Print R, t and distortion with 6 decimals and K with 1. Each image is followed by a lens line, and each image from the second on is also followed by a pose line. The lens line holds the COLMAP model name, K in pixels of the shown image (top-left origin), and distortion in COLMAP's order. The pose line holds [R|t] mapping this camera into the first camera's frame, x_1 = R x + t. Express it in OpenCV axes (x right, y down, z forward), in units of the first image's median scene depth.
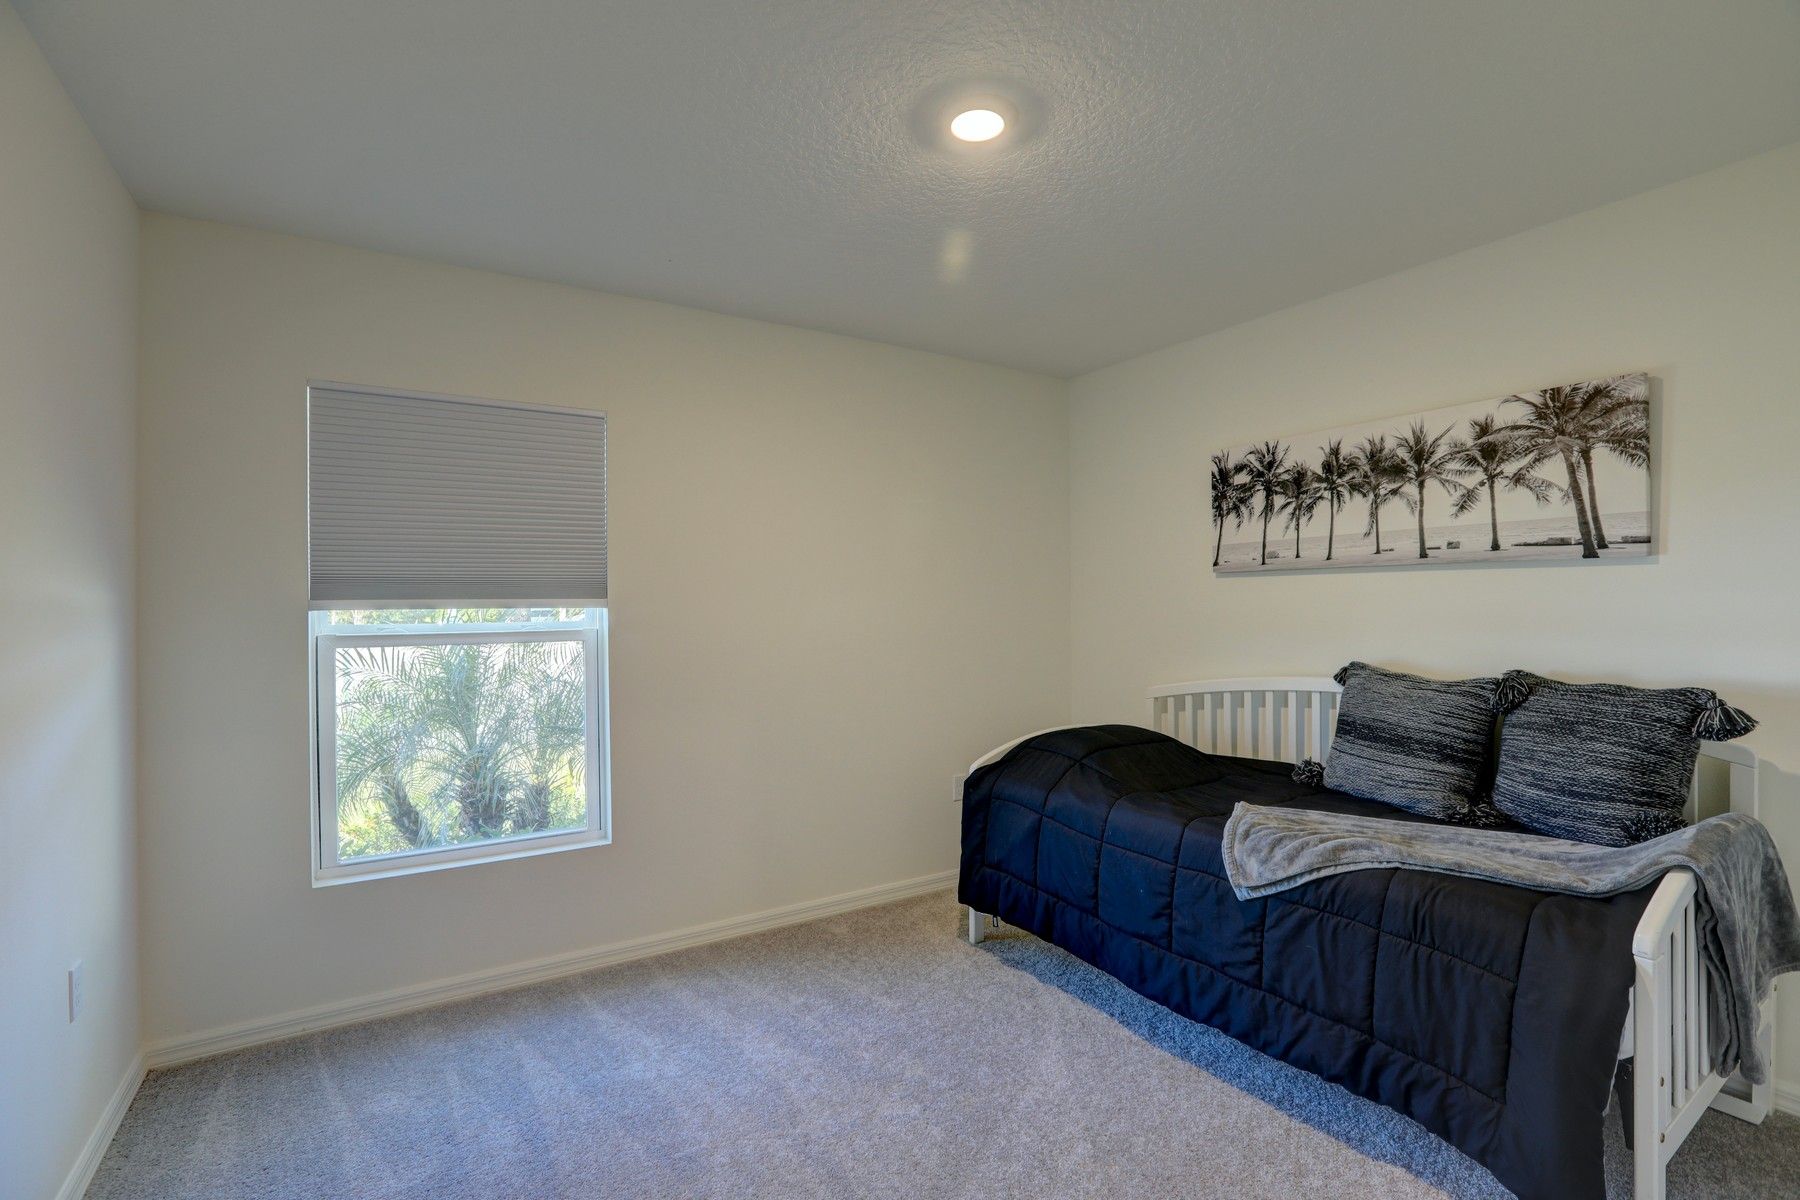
lens RADIAL K [[817.1, 0, 902.4], [0, 817.1, 605.2], [0, 0, 1]] dist [-0.040043, 0.012484]
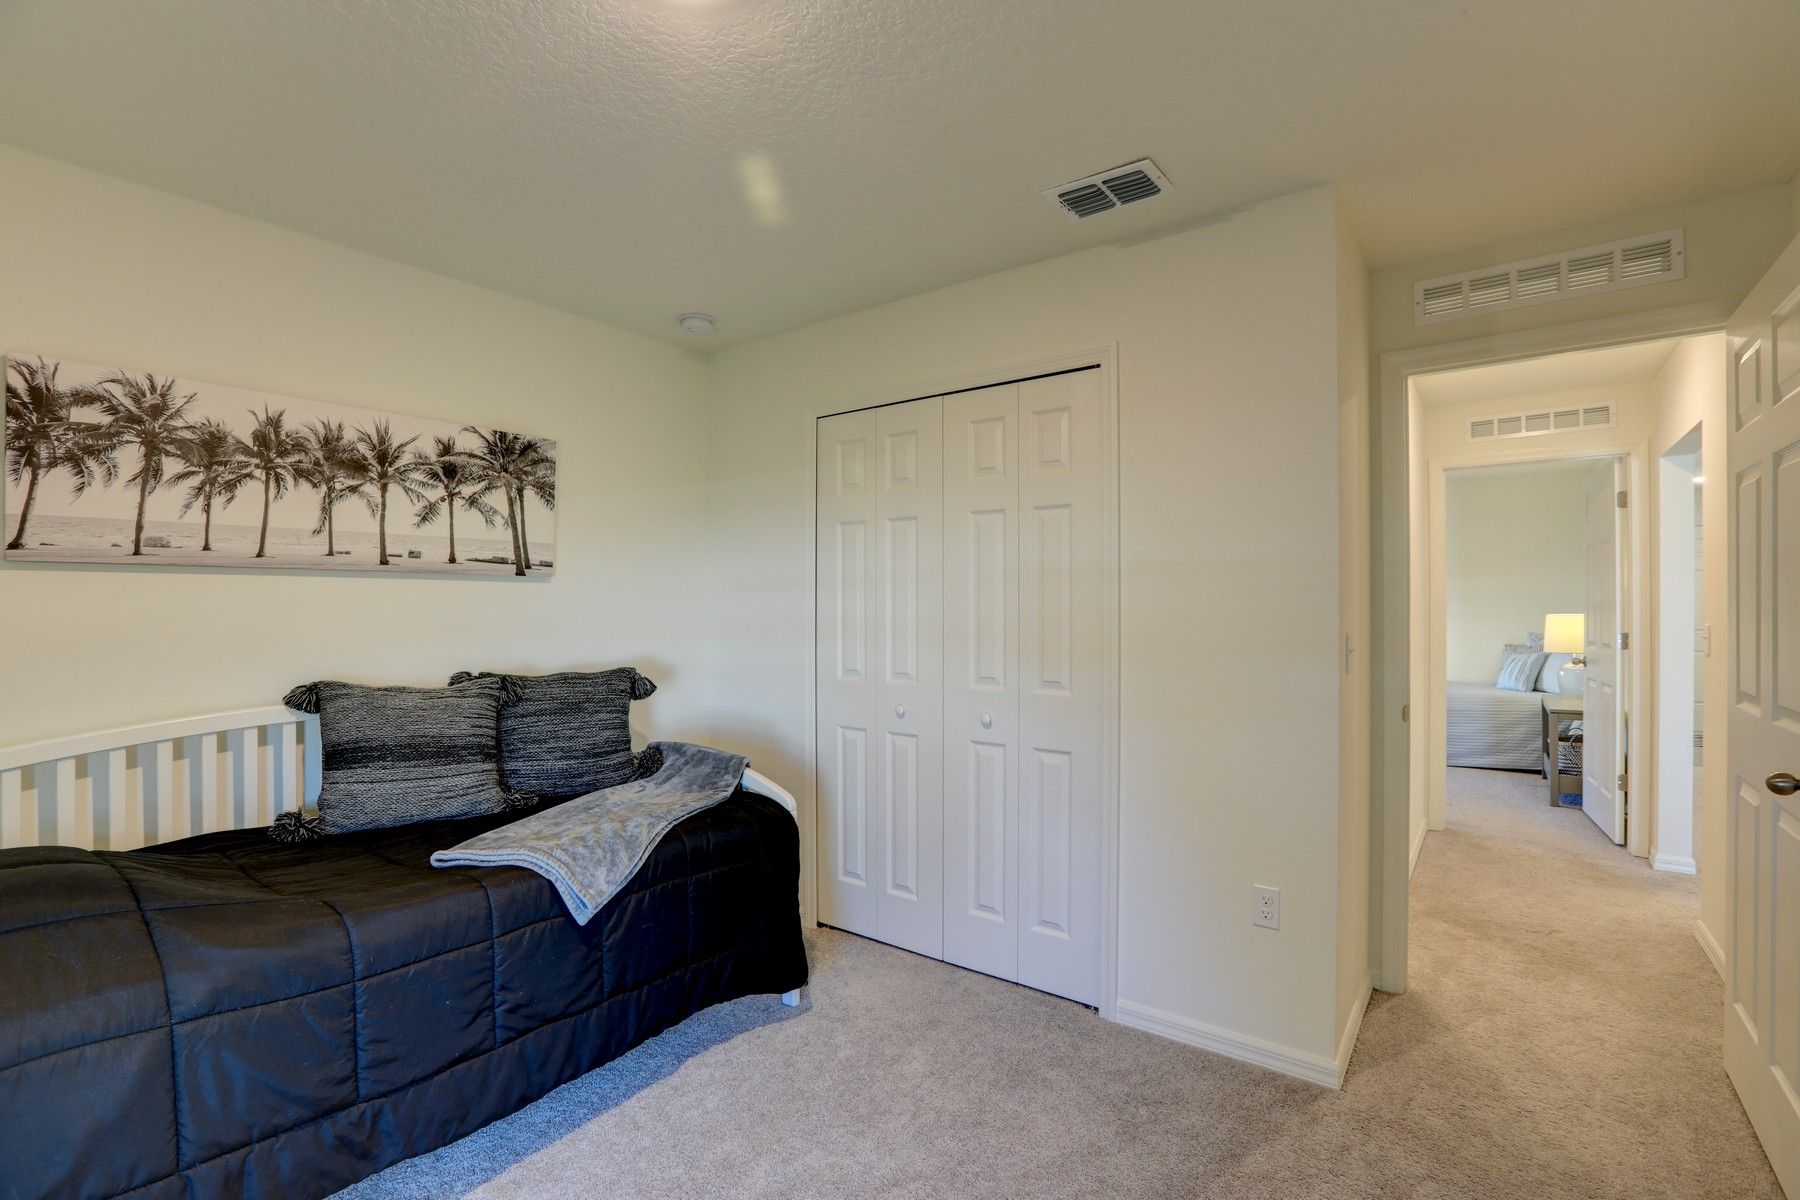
lens RADIAL K [[817.1, 0, 902.4], [0, 817.1, 605.2], [0, 0, 1]] dist [-0.040043, 0.012484]
pose [[-0.344419, 0.013003, 0.938726, -0.454490], [0.009934, 0.999899, -0.010205, 0.005218], [-0.938764, 0.005811, -0.344513, 0.743373]]
